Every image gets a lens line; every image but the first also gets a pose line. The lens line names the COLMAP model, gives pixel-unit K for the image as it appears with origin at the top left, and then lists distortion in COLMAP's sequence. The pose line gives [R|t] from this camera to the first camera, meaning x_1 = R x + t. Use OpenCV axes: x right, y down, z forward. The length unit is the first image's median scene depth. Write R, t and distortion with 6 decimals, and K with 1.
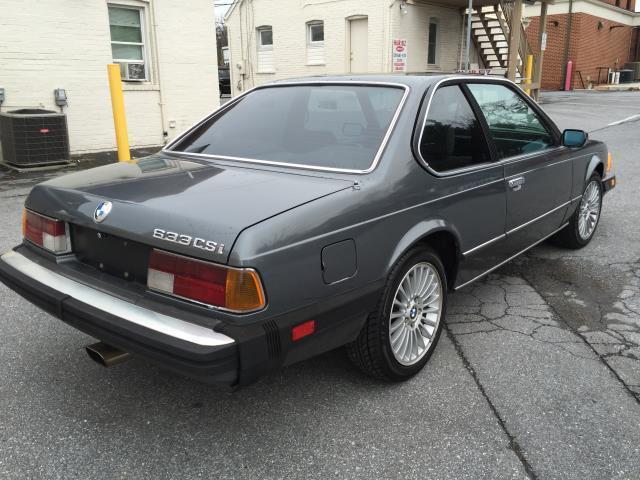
lens RADIAL K [[552.1, 0, 318.6], [0, 552.1, 225.9], [0, 0, 1]] dist [0.111232, -0.172080]
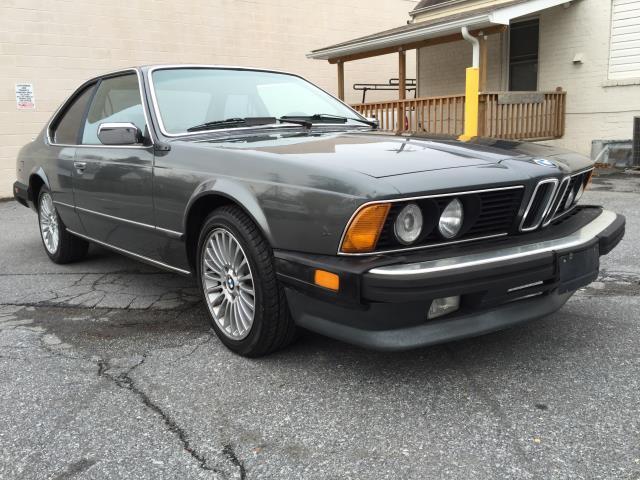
lens RADIAL K [[552.1, 0, 318.6], [0, 552.1, 225.9], [0, 0, 1]] dist [0.111232, -0.172080]
pose [[-0.170138, 0.185111, -0.967877, 0.426537], [-0.197083, 0.955961, 0.217476, -0.093238], [0.965511, 0.227753, -0.126164, 0.504816]]
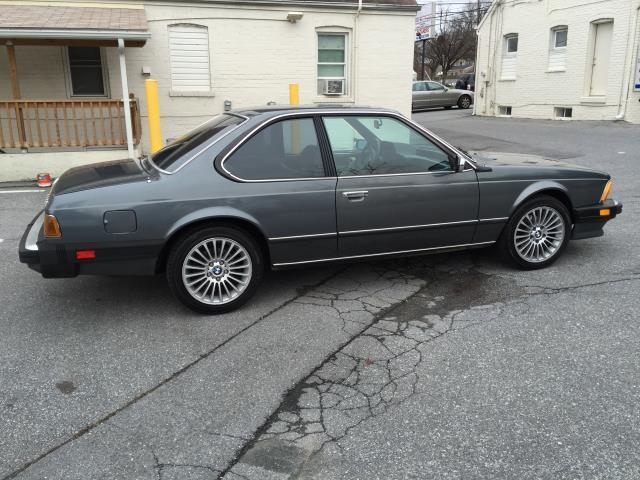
lens RADIAL K [[552.1, 0, 318.6], [0, 552.1, 225.9], [0, 0, 1]] dist [0.111232, -0.172080]
pose [[0.857708, 0.122505, -0.499329, 0.286612], [-0.124395, 0.991790, 0.029649, -0.010661], [0.498861, 0.036684, 0.865905, -0.041750]]
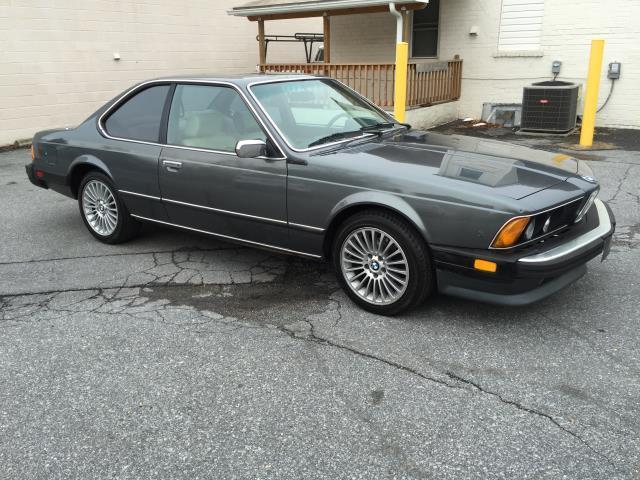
lens RADIAL K [[552.1, 0, 318.6], [0, 552.1, 225.9], [0, 0, 1]] dist [0.111232, -0.172080]
pose [[0.086870, 0.295541, -0.951372, 0.509821], [-0.223061, 0.936506, 0.270555, -0.114190], [0.970926, 0.188711, 0.147278, 0.361934]]
